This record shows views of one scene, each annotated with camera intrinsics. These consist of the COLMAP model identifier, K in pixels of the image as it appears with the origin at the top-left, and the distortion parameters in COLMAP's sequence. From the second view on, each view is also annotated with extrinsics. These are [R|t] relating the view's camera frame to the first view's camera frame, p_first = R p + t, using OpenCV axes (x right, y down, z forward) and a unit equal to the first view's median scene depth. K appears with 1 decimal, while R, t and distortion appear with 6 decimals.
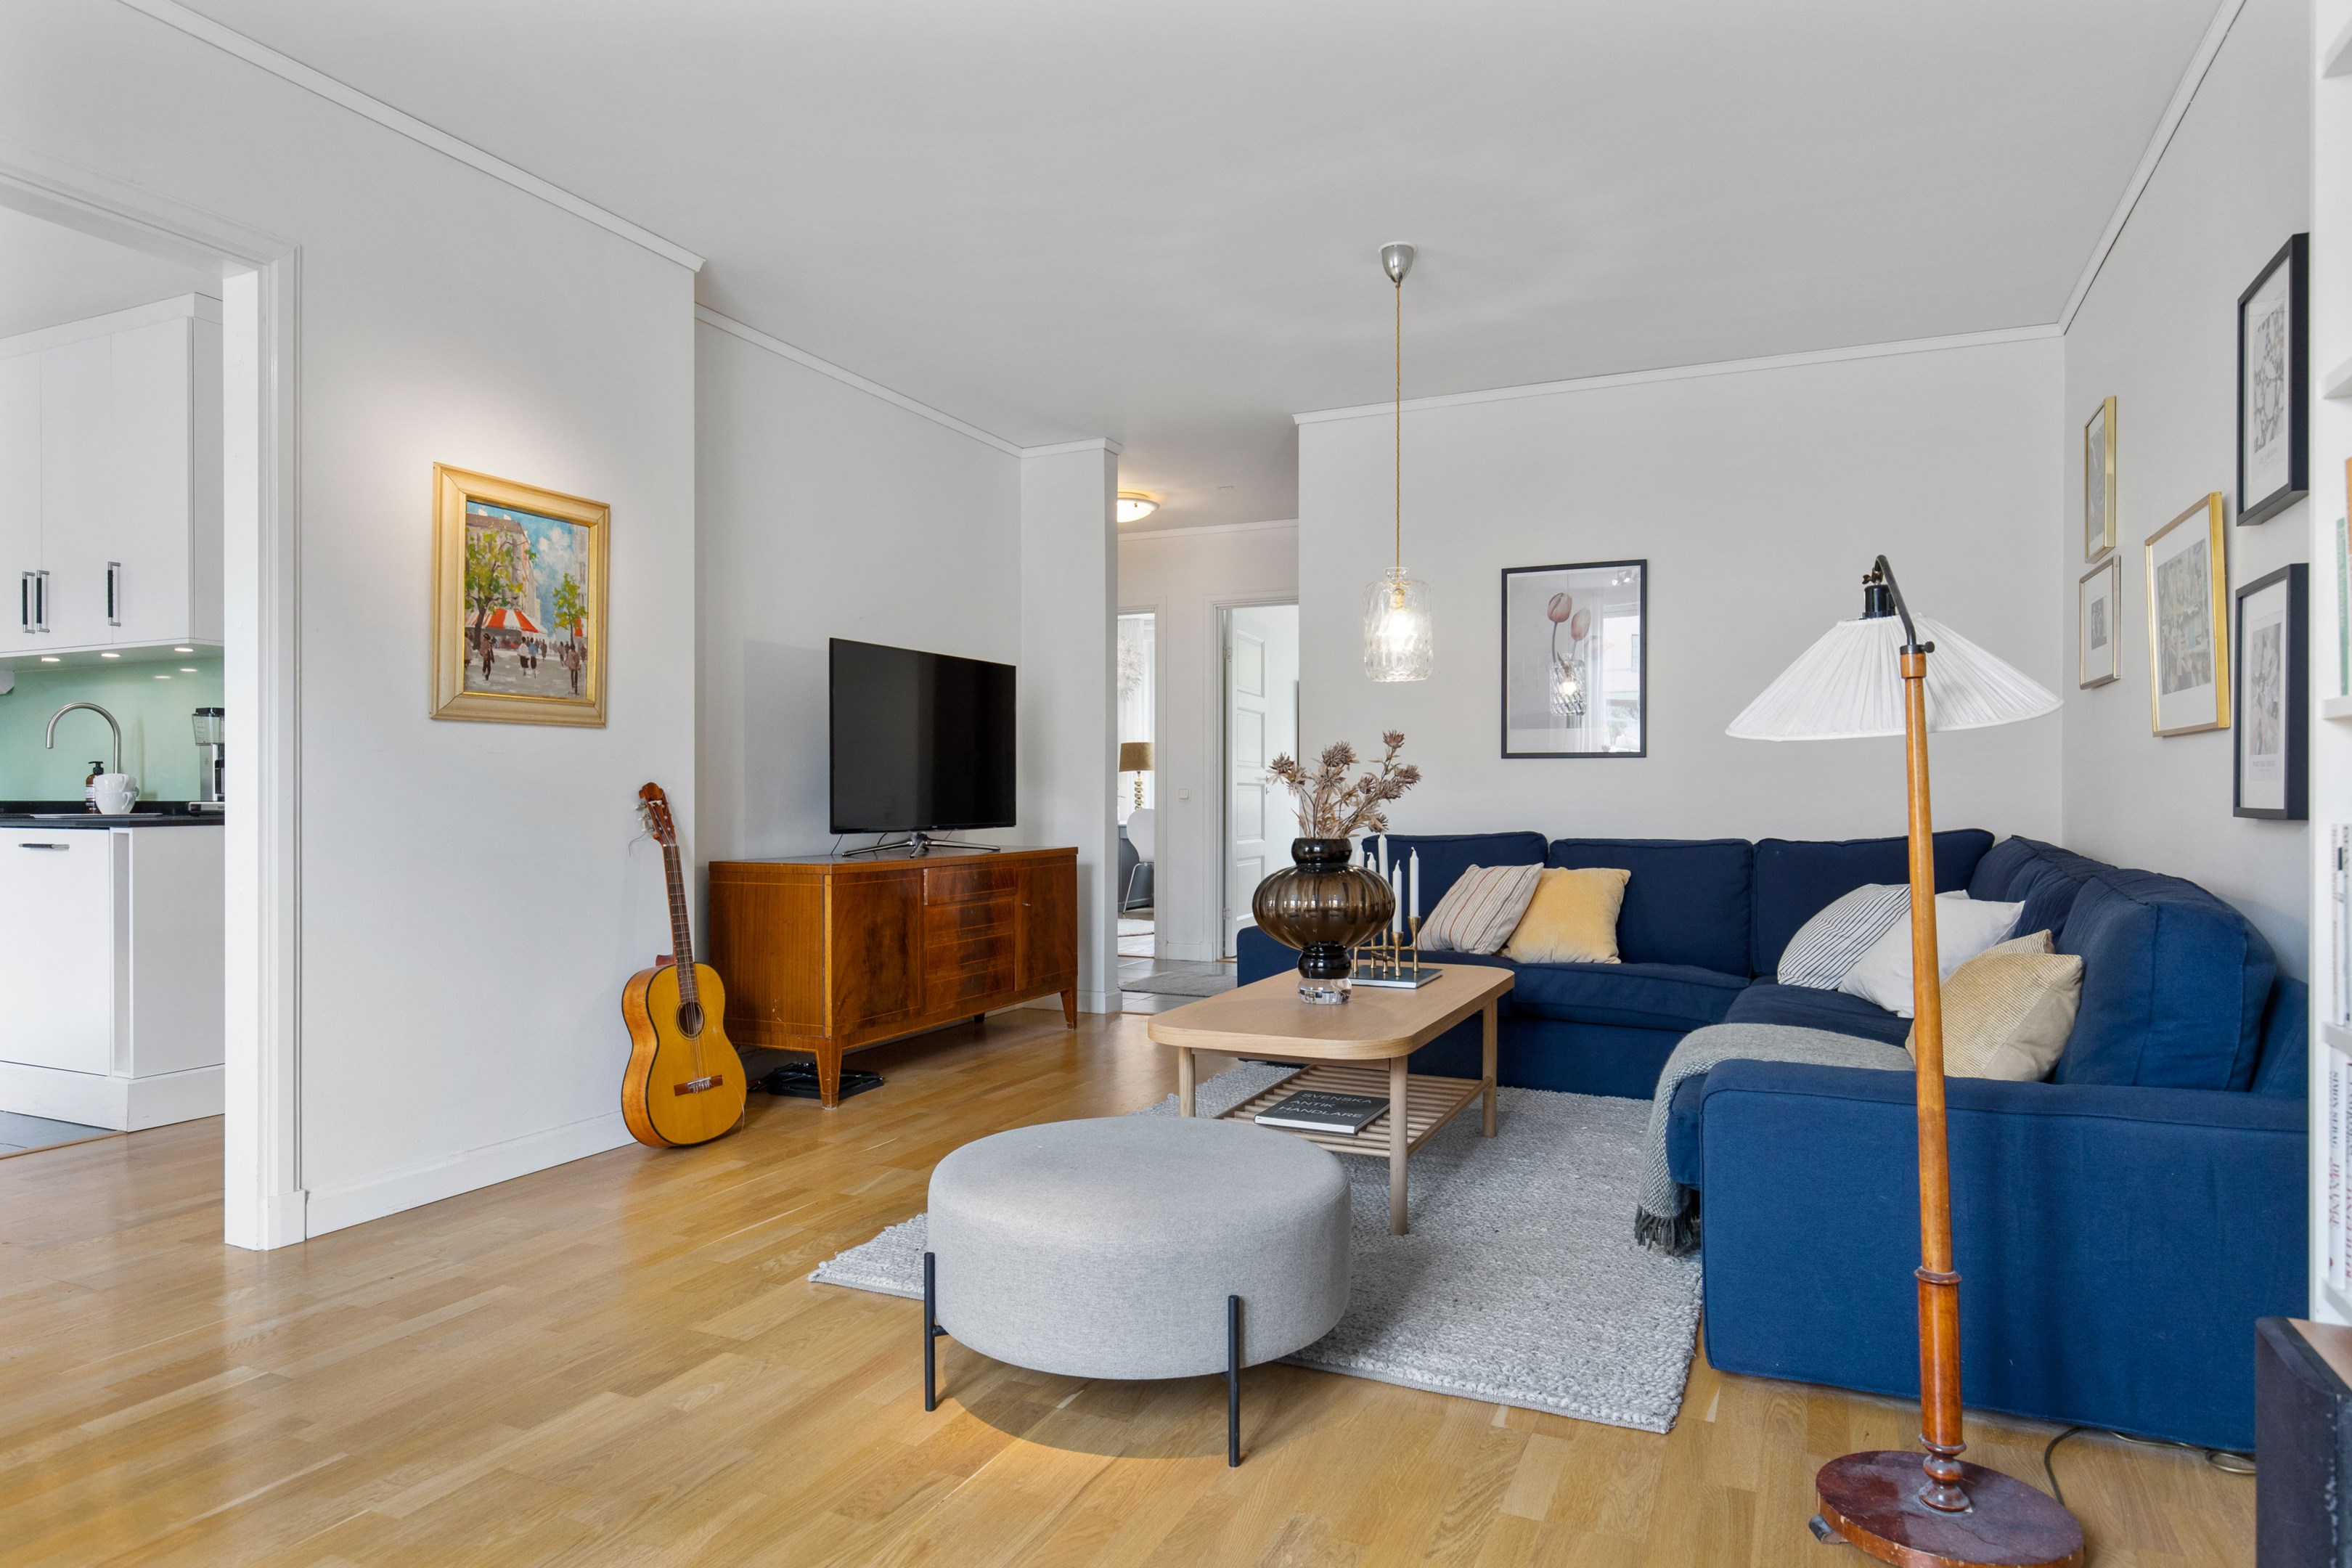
lens RADIAL K [[1383.5, 0, 1173.6], [0, 1383.5, 798.6], [0, 0, 1]] dist [0.006698, -0.001988]
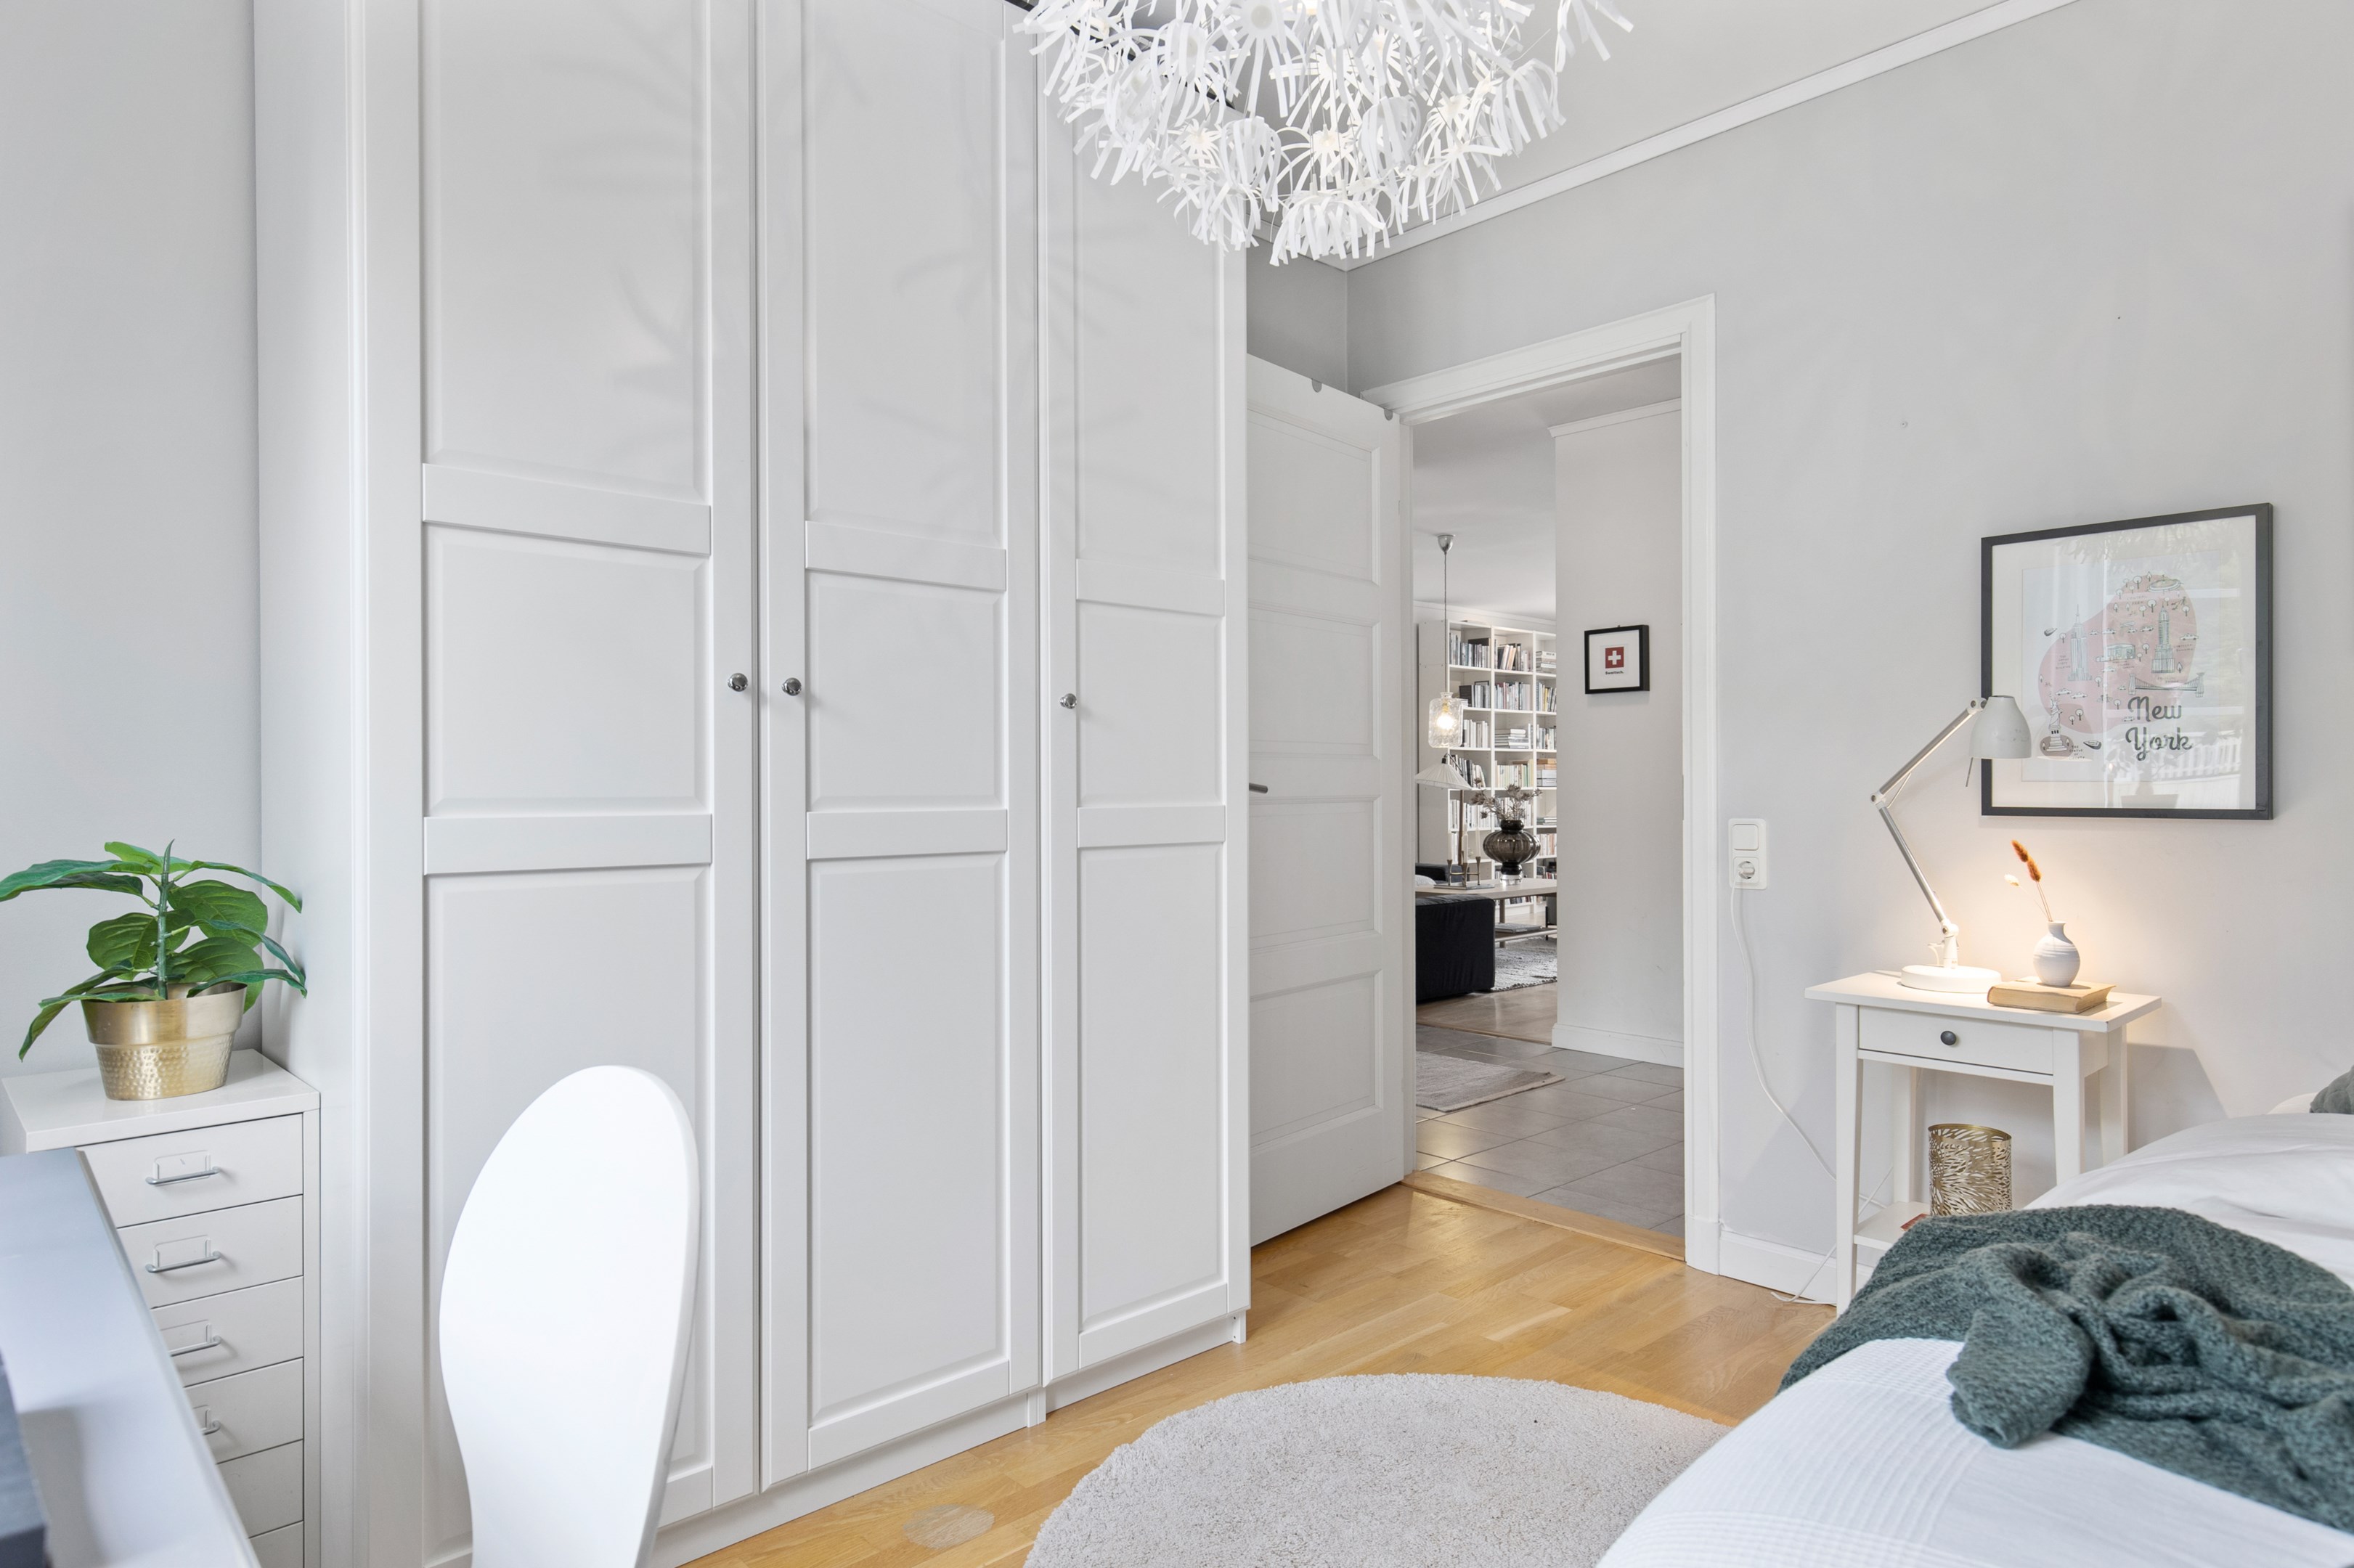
lens RADIAL K [[1388.9, 0, 1213.0], [0, 1388.9, 795.3], [0, 0, 1]] dist [0.020912, 0.000154]
pose [[-0.935608, 0.000650, 0.353041, -0.267219], [0.003781, 0.999959, 0.008180, -0.037746], [-0.353021, 0.008988, -0.935572, 3.402578]]
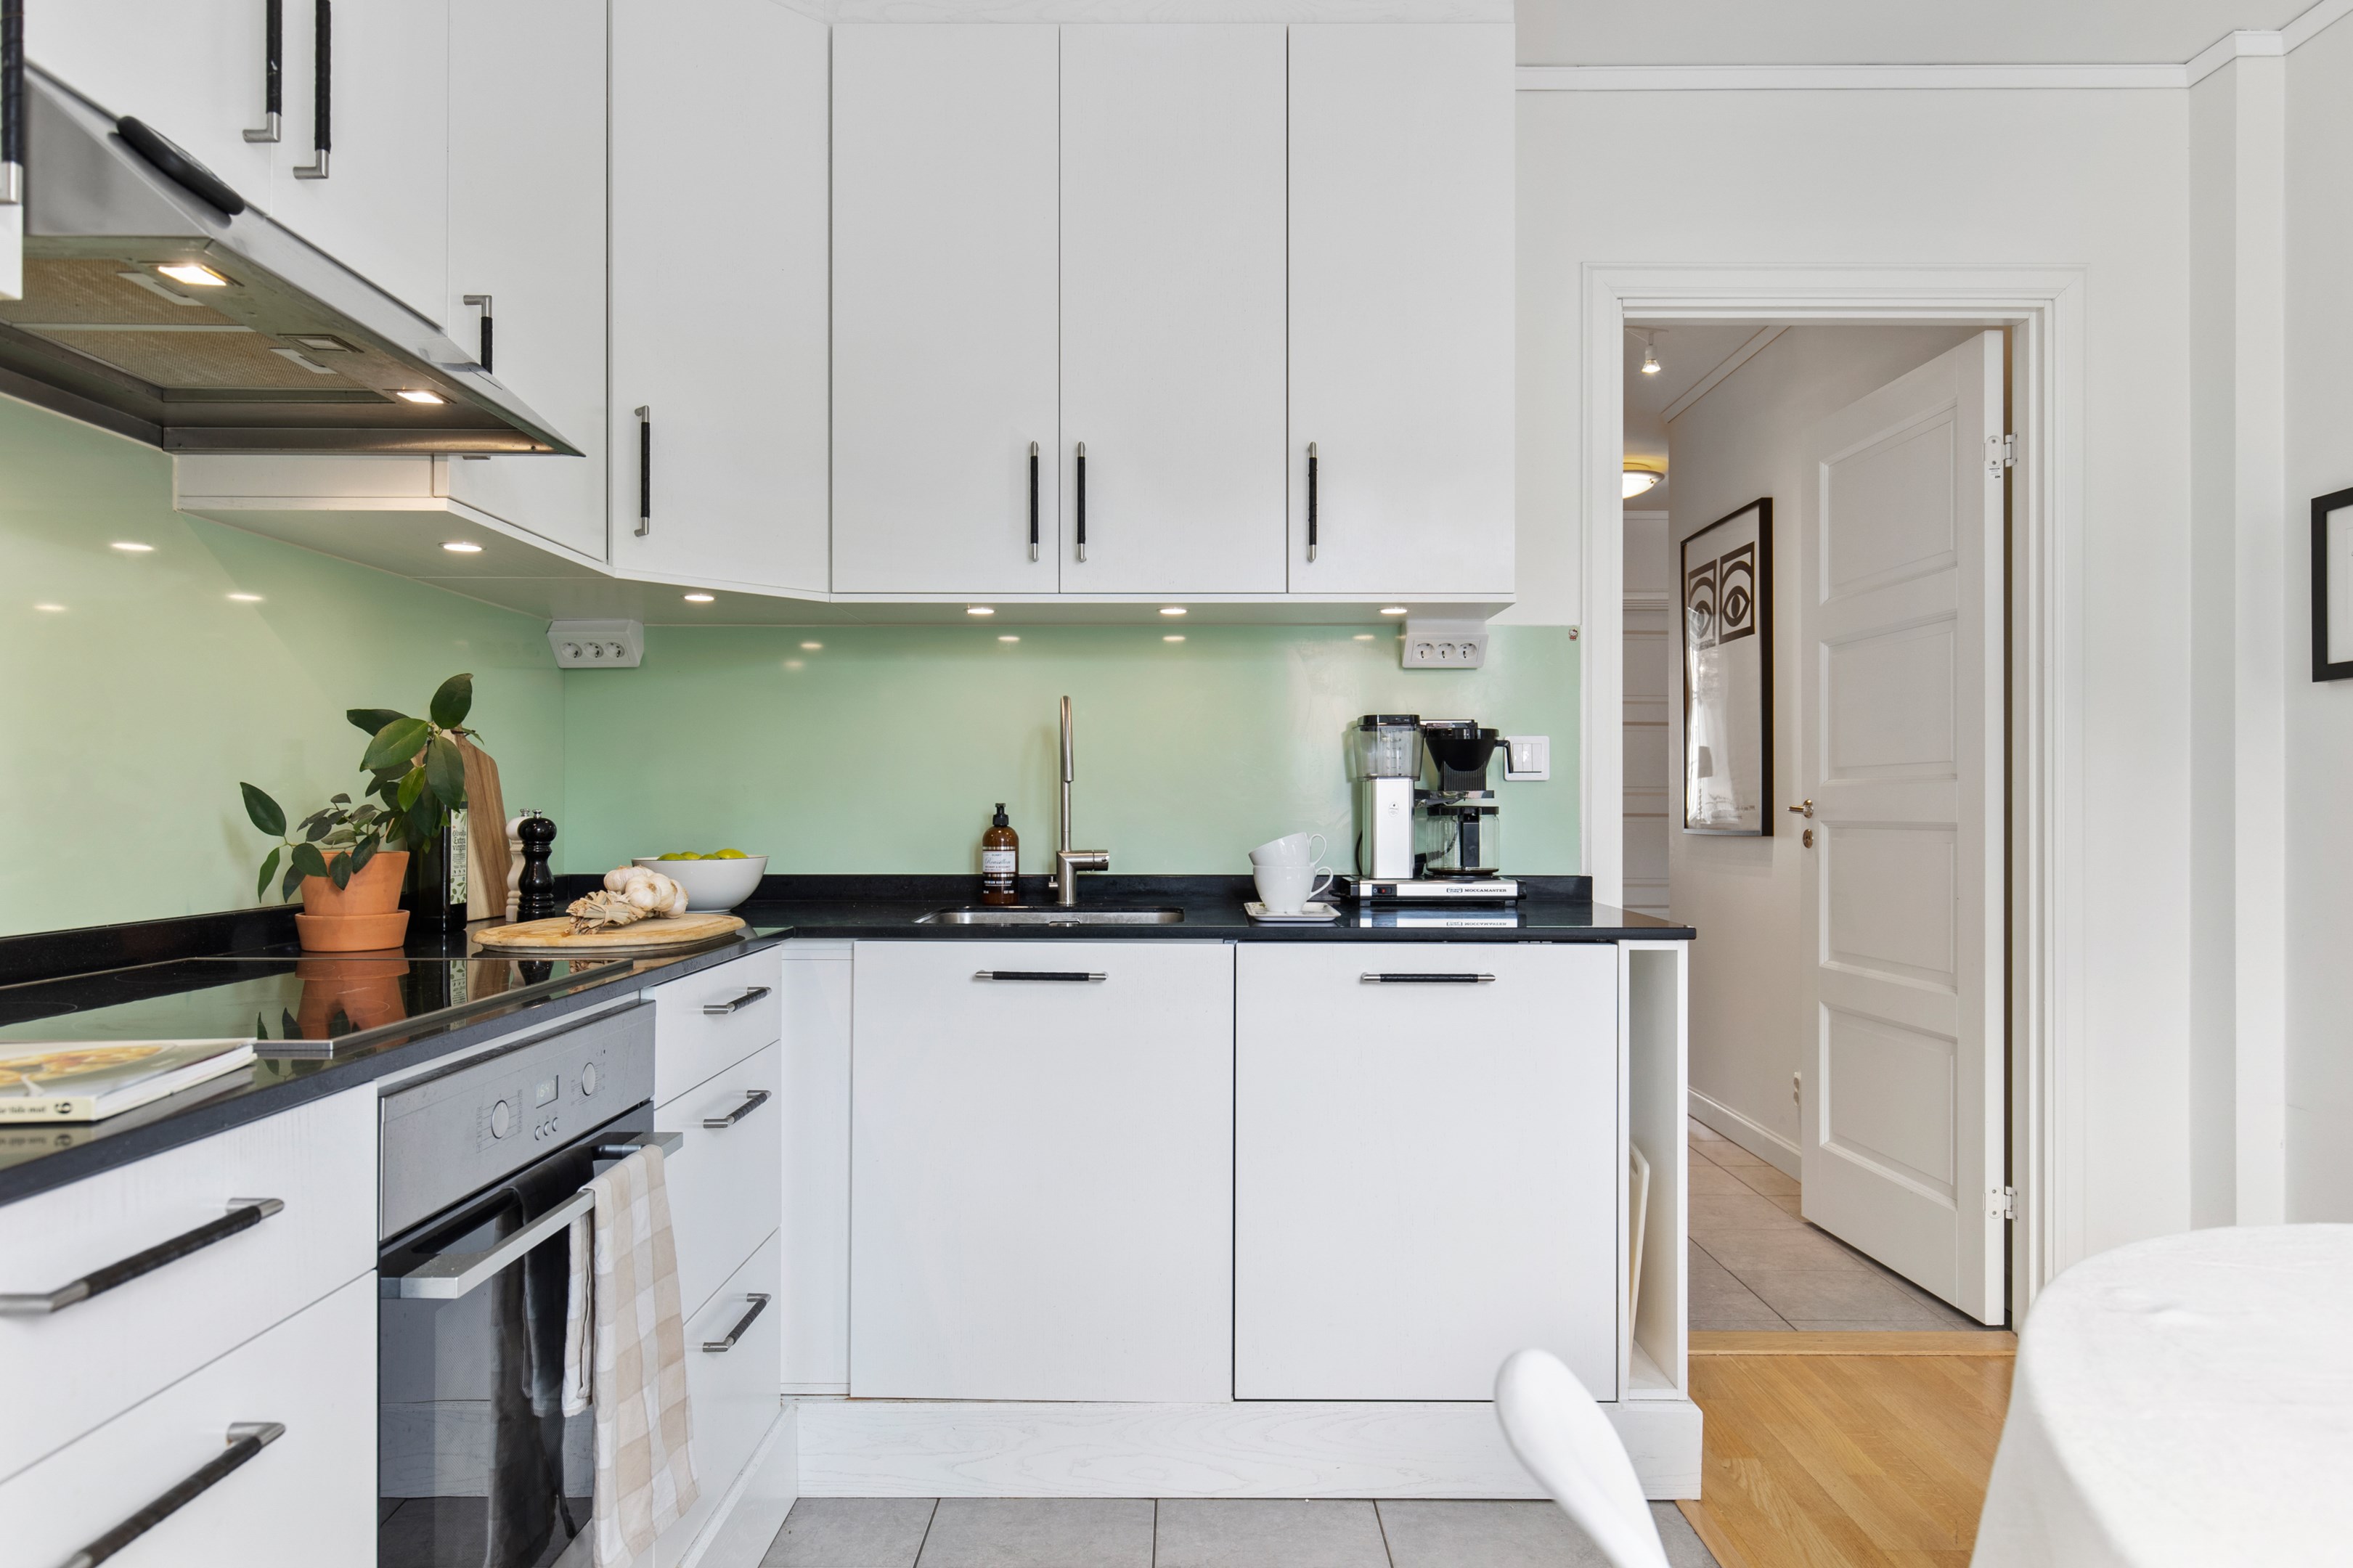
lens RADIAL K [[1499.5, 0, 1177.9], [0, 1499.5, 801.7], [0, 0, 1]] dist [0.000593, -0.000012]
pose [[0.910509, 0.003277, 0.413477, -1.316034], [-0.001627, 0.999989, -0.004343, -0.034464], [-0.413487, 0.003282, 0.910504, 0.607548]]
